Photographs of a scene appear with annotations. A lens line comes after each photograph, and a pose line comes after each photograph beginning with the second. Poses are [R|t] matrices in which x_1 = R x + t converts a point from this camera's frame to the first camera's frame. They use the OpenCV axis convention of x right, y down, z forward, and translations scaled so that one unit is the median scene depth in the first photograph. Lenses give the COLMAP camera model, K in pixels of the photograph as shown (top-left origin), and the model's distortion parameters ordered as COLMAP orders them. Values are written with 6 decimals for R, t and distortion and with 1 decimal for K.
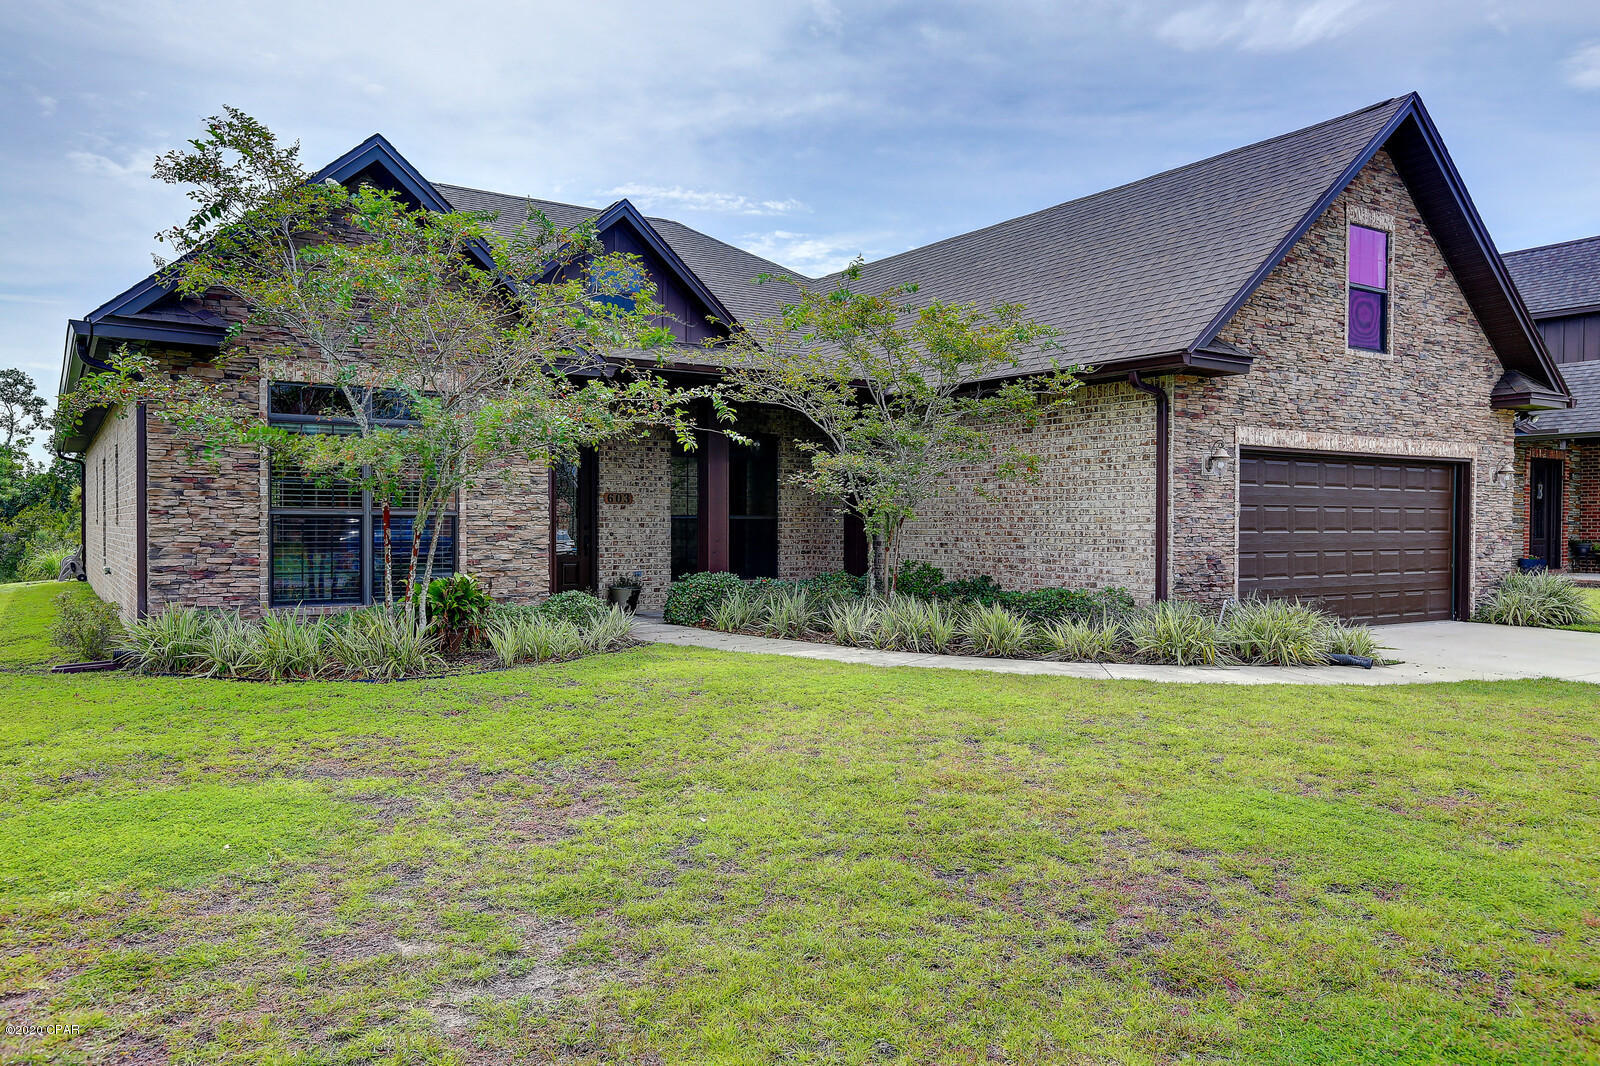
lens RADIAL K [[1145.5, 0, 761.3], [0, 1145.5, 545.3], [0, 0, 1]] dist [-0.029821, 0.029188]
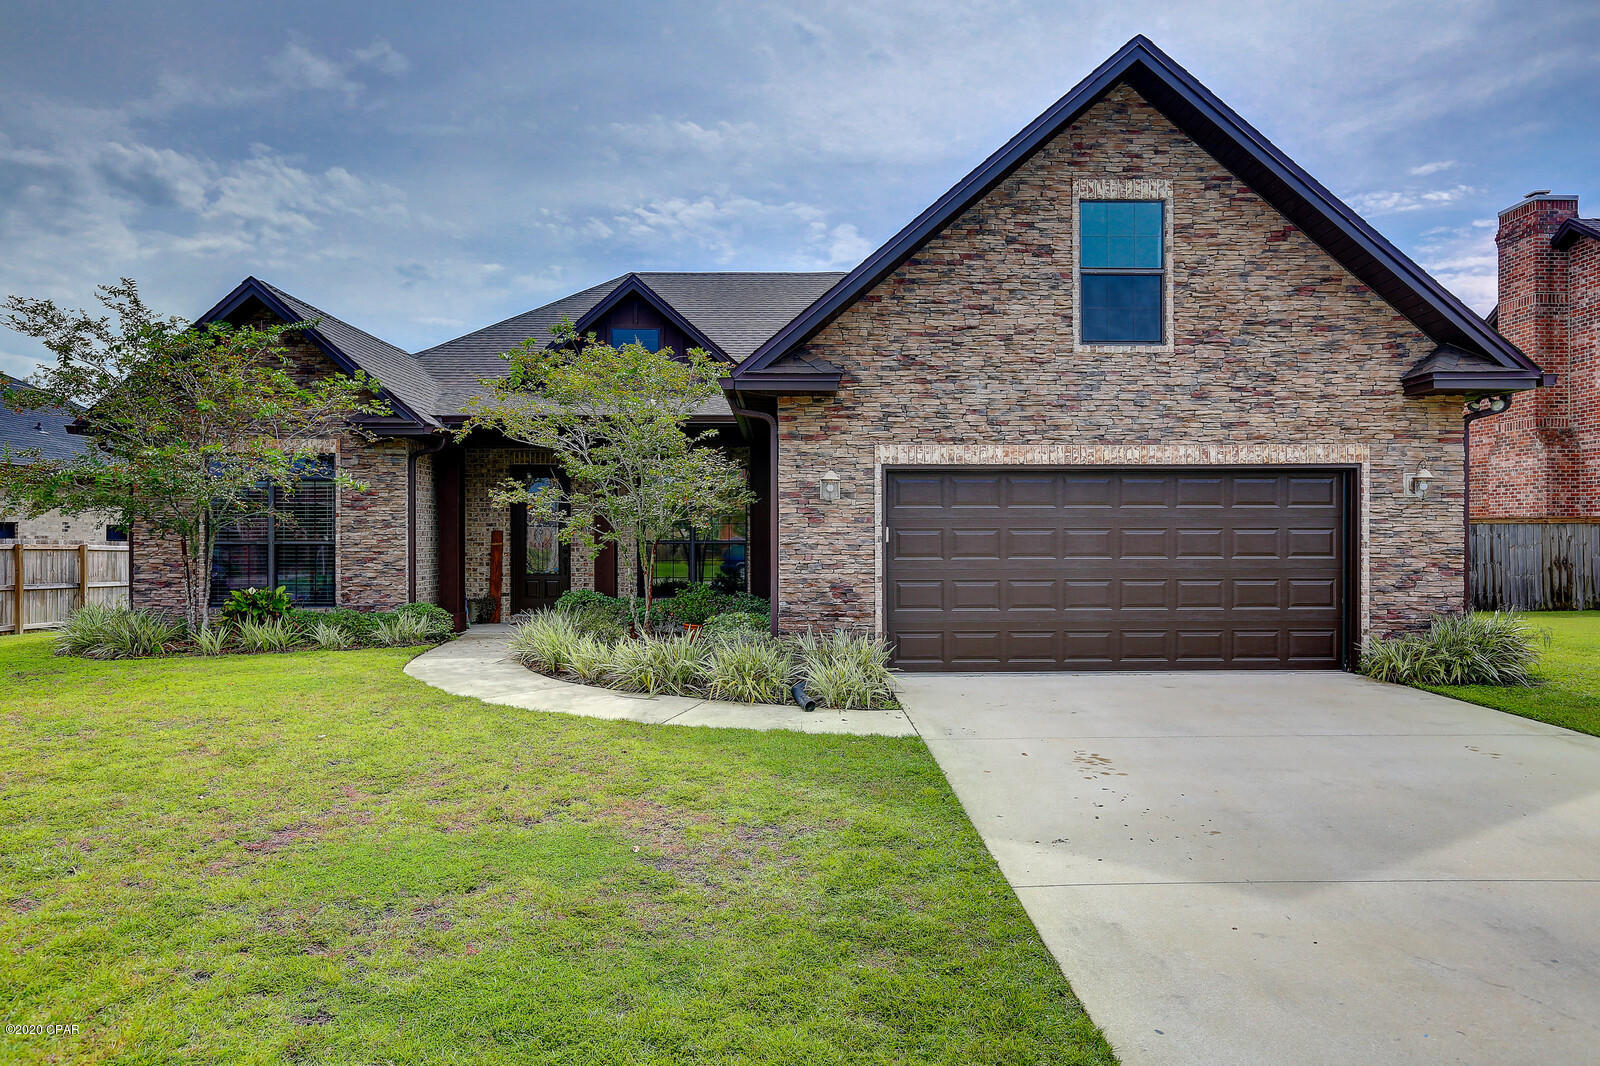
lens RADIAL K [[1066.9, 0, 795.7], [0, 1066.9, 536.1], [0, 0, 1]] dist [-0.031991, 0.019348]
pose [[0.852597, -0.007302, -0.522517, 0.761665], [-0.005041, 0.999741, -0.022196, -0.009598], [0.522544, 0.021558, 0.852340, 0.207161]]
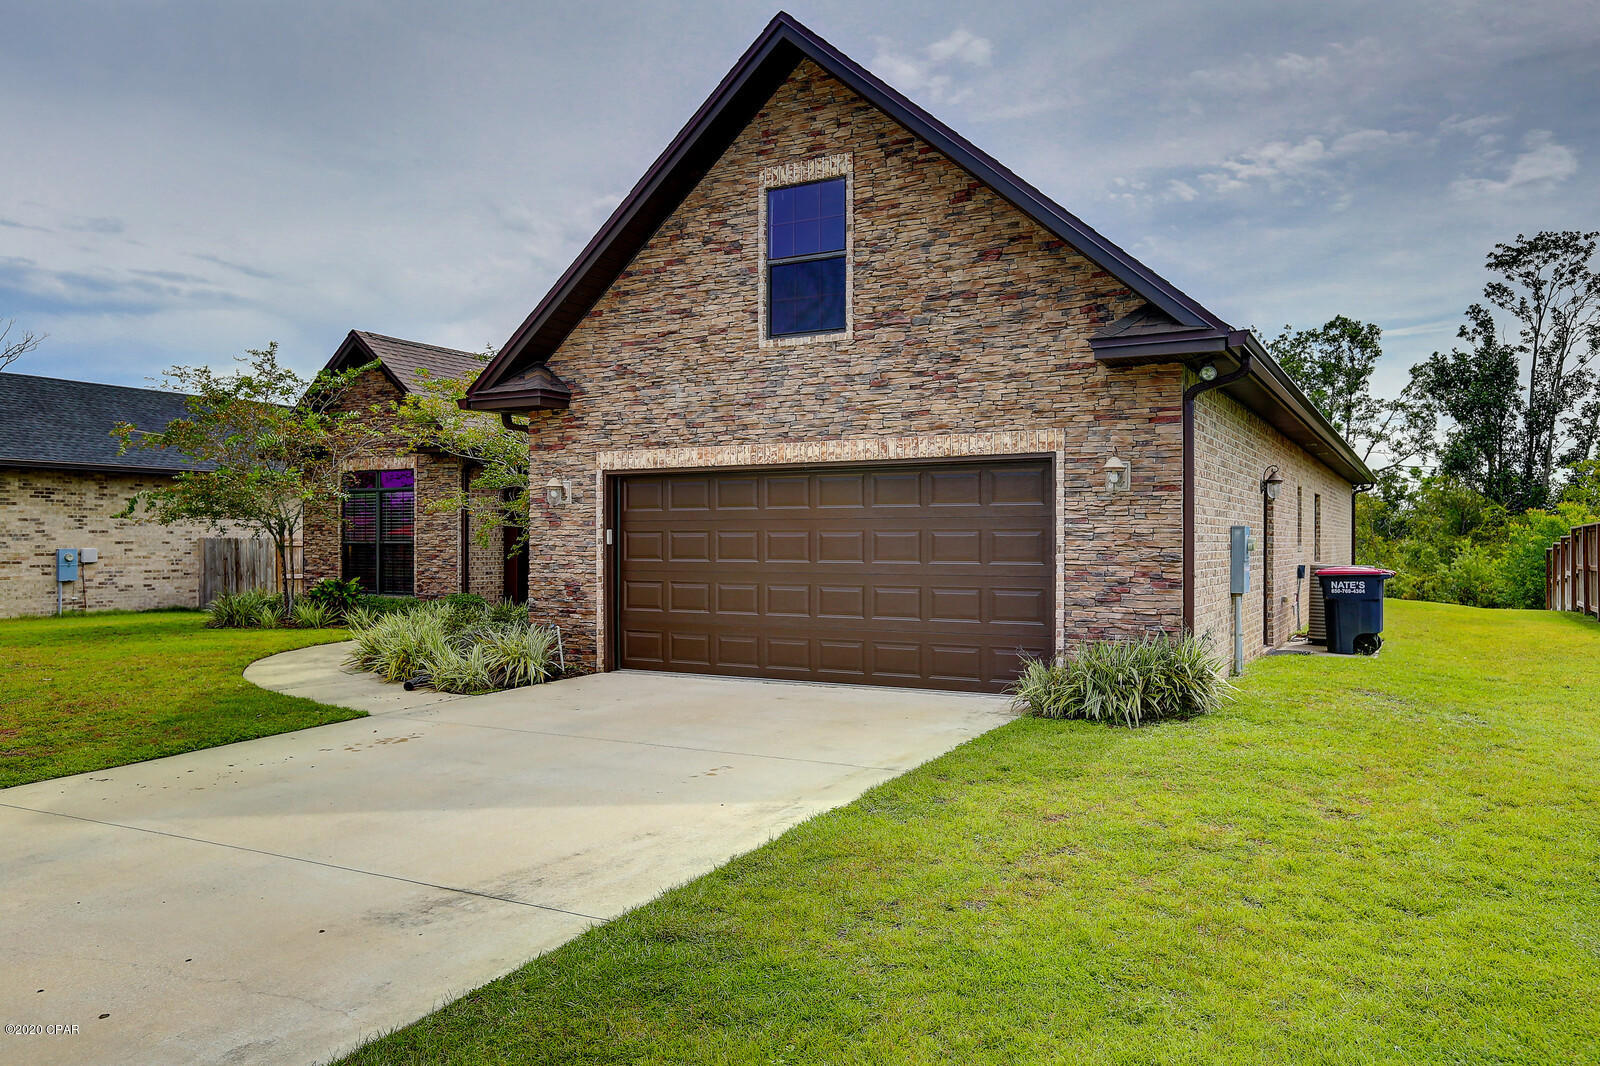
lens RADIAL K [[1145.5, 0, 791.6], [0, 1145.5, 535.8], [0, 0, 1]] dist [-0.029821, 0.029188]
pose [[0.485359, -0.006698, -0.874289, 1.271564], [-0.014243, 0.999777, -0.015567, -0.017856], [0.874199, 0.020008, 0.485156, 0.622736]]
